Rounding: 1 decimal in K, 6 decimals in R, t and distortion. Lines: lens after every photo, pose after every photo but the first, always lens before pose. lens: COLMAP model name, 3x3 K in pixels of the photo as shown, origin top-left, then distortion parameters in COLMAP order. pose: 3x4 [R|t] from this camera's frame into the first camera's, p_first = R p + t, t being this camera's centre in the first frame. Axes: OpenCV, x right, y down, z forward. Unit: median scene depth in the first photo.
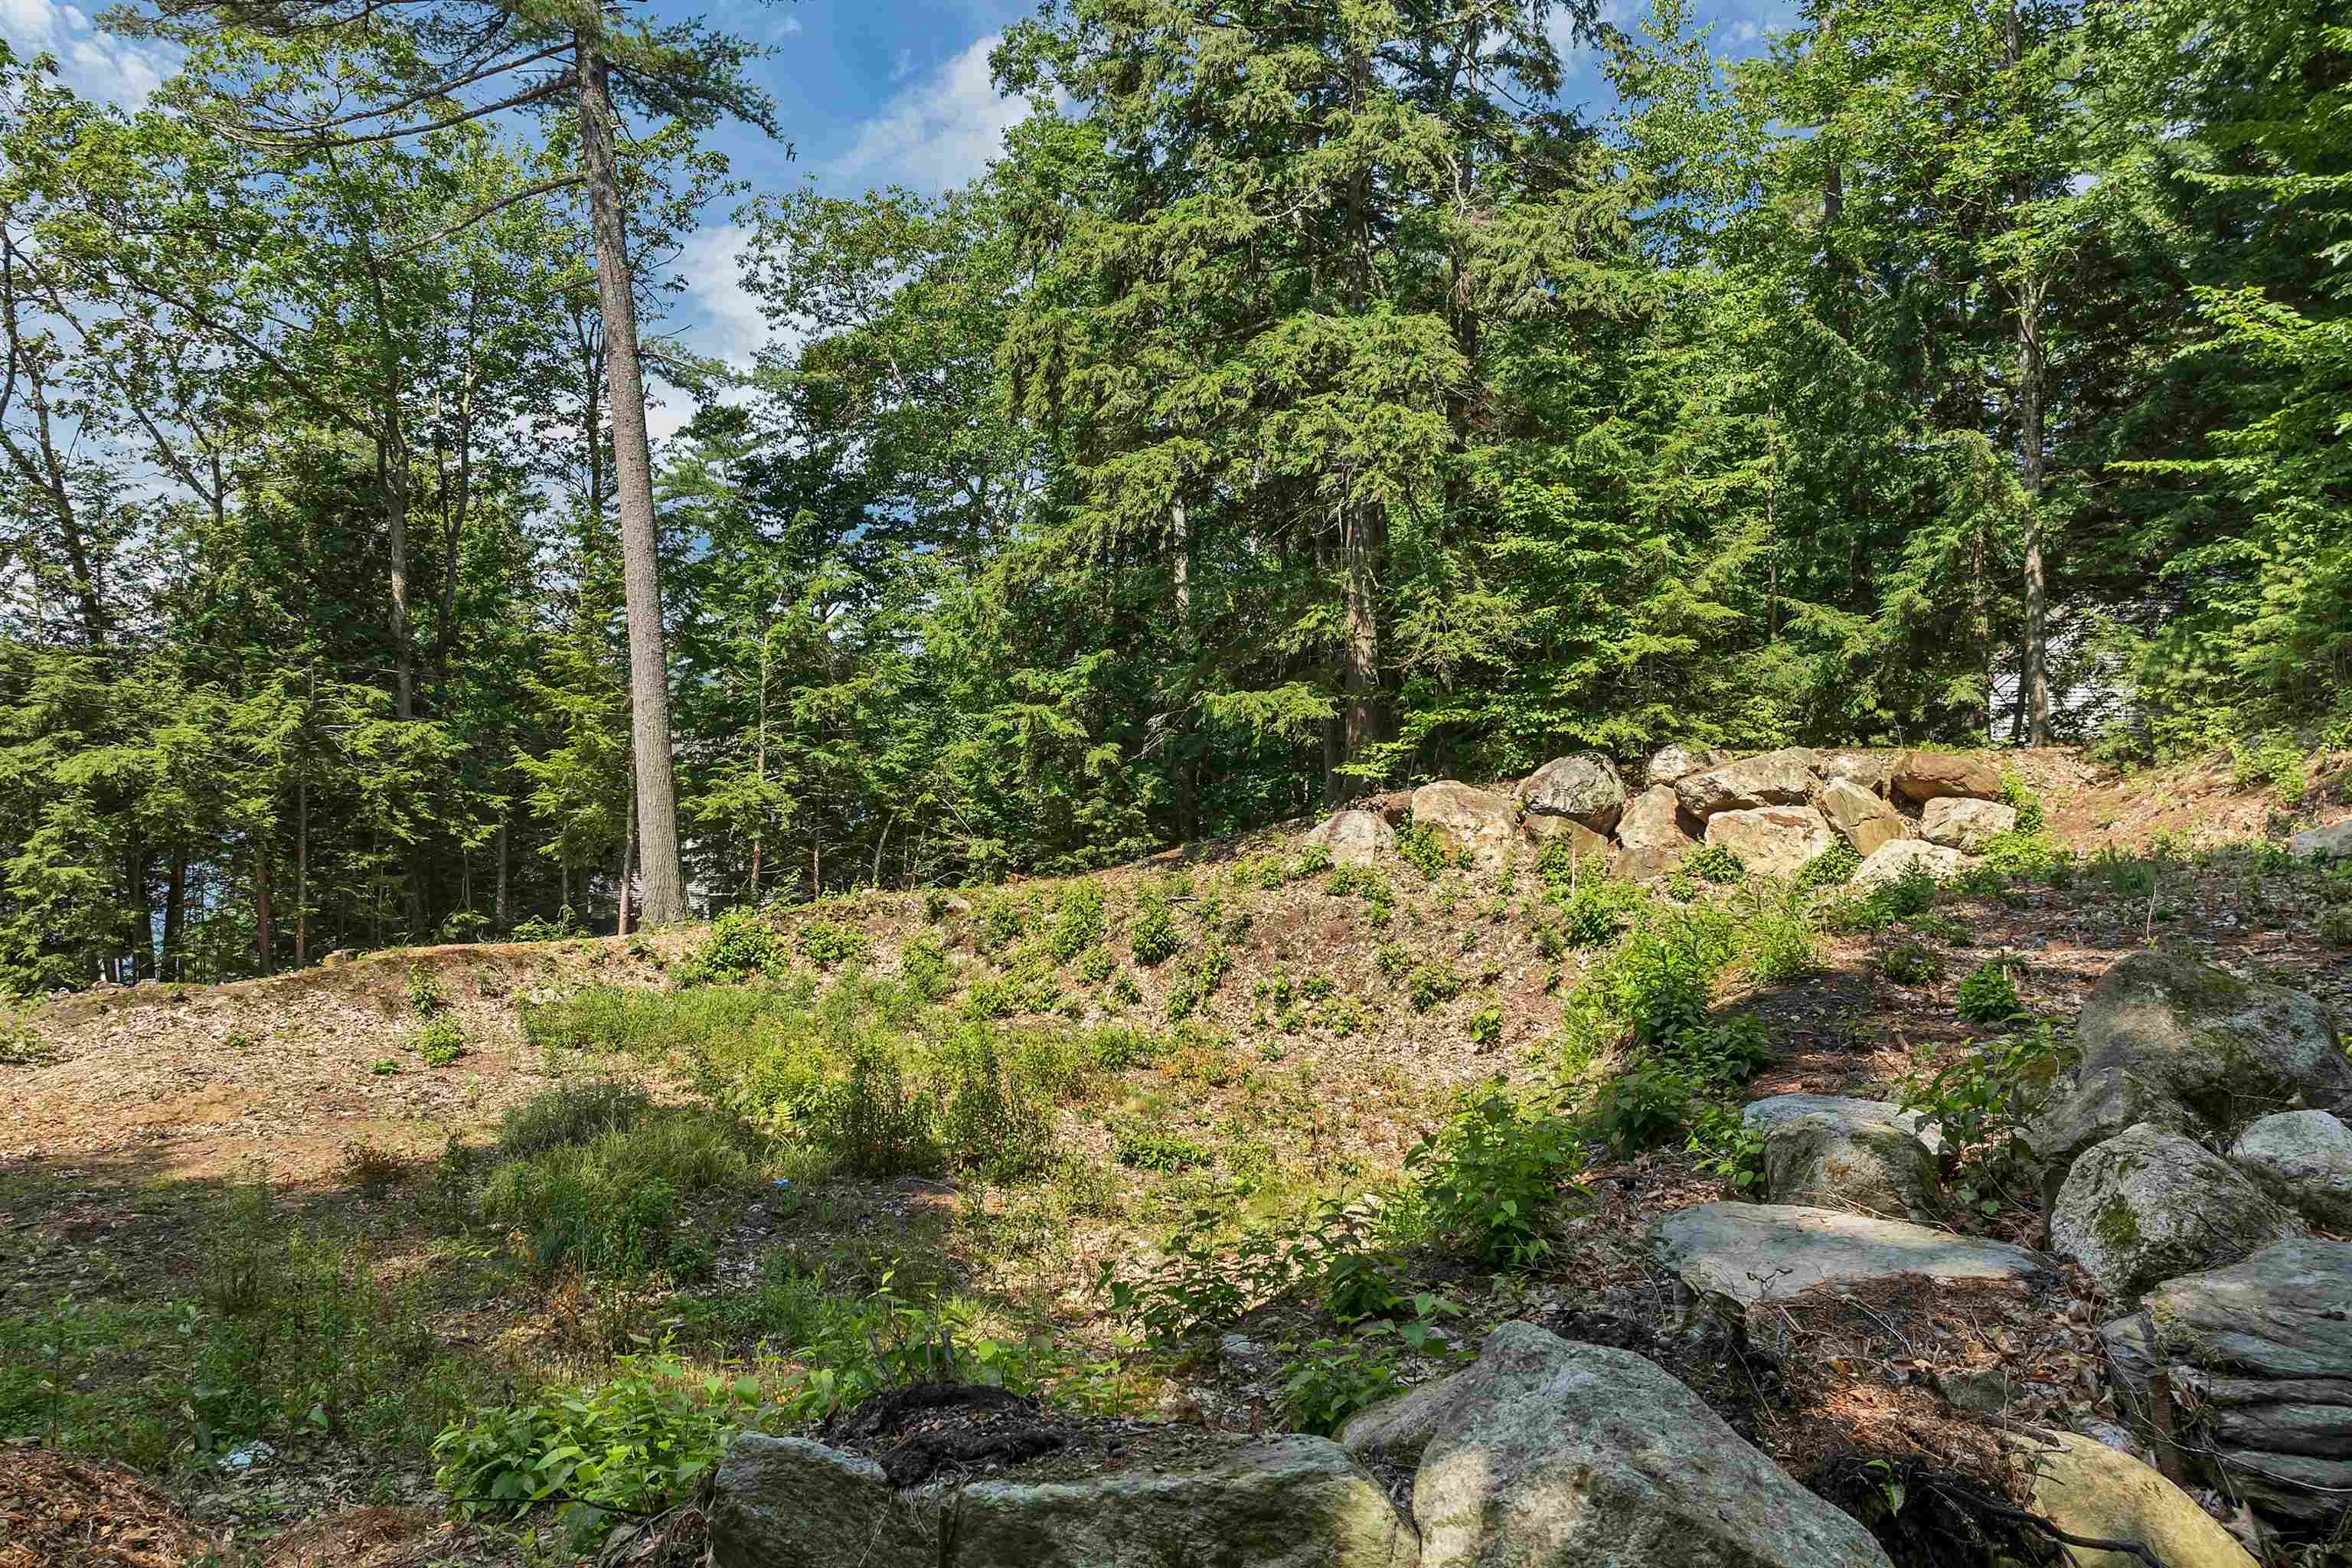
lens RADIAL K [[1658.7, 0, 1176.0], [0, 1658.7, 784.0], [0, 0, 1]] dist [-0.028114, -0.000460]
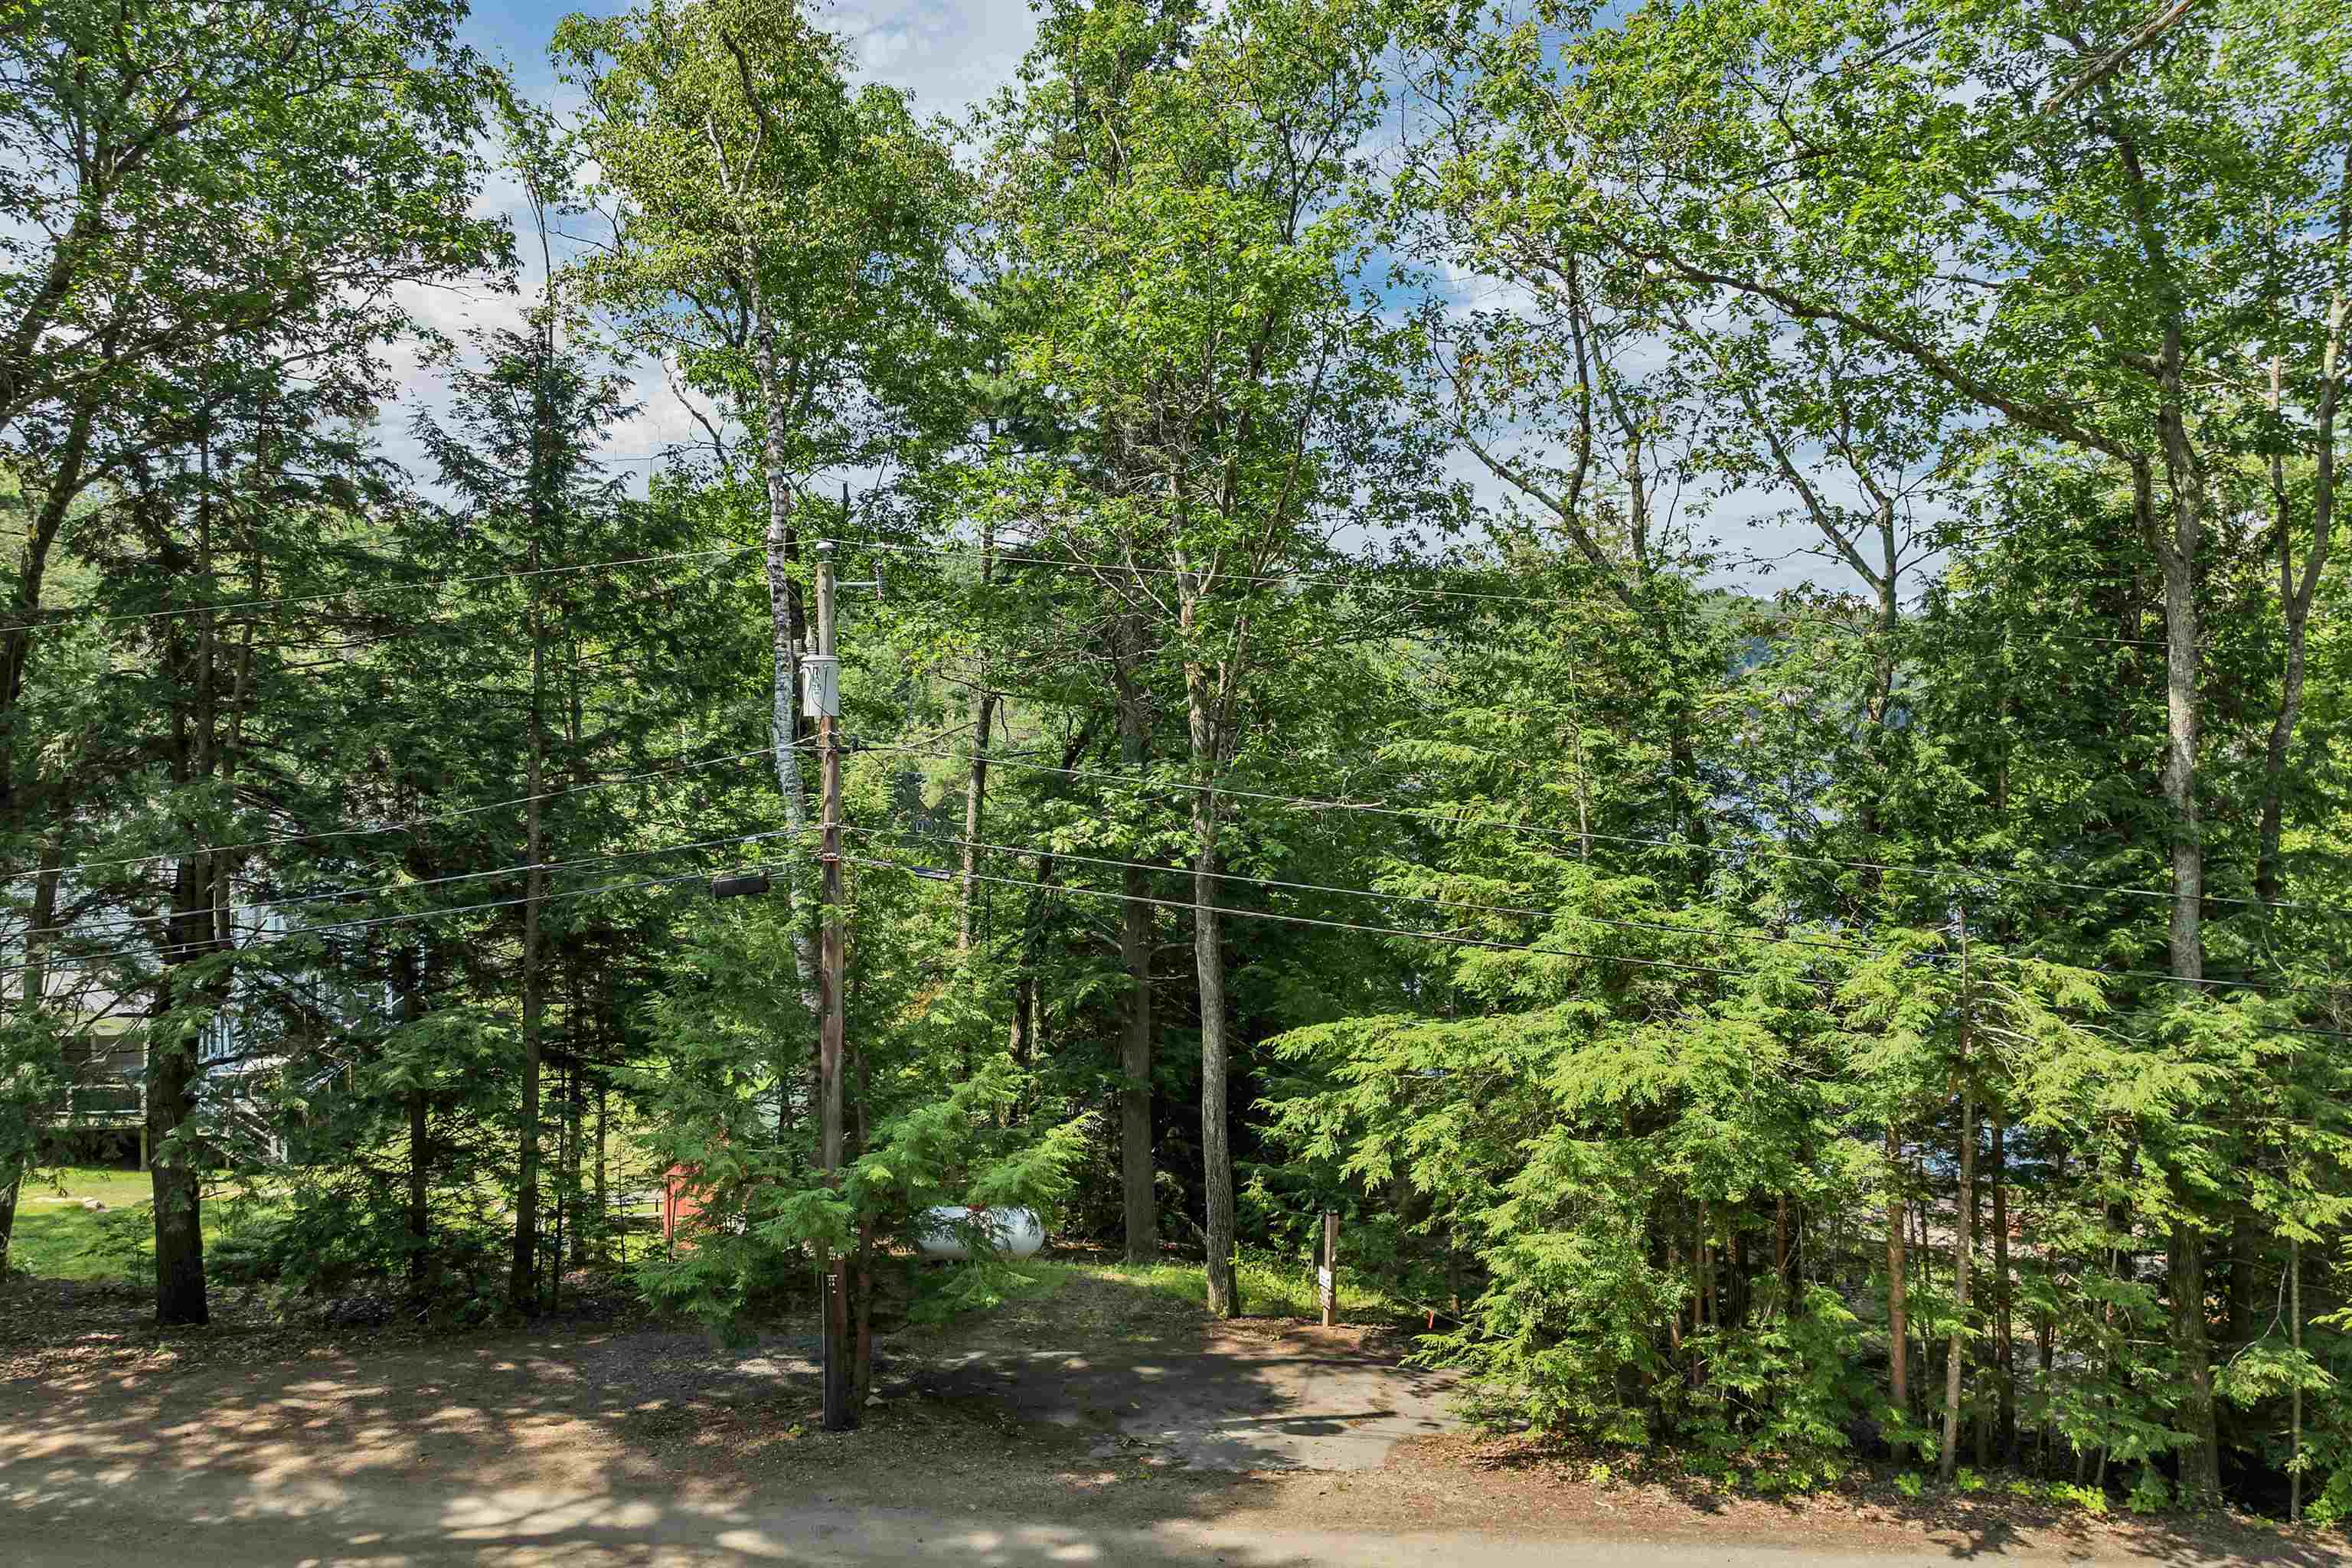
lens RADIAL K [[1658.7, 0, 1176.0], [0, 1658.7, 784.0], [0, 0, 1]] dist [-0.028114, -0.000460]
pose [[0.505533, 0.030067, -0.862283, -0.170987], [-0.021617, 0.999520, 0.022180, -0.105311], [0.862537, 0.007427, 0.505940, 0.444331]]
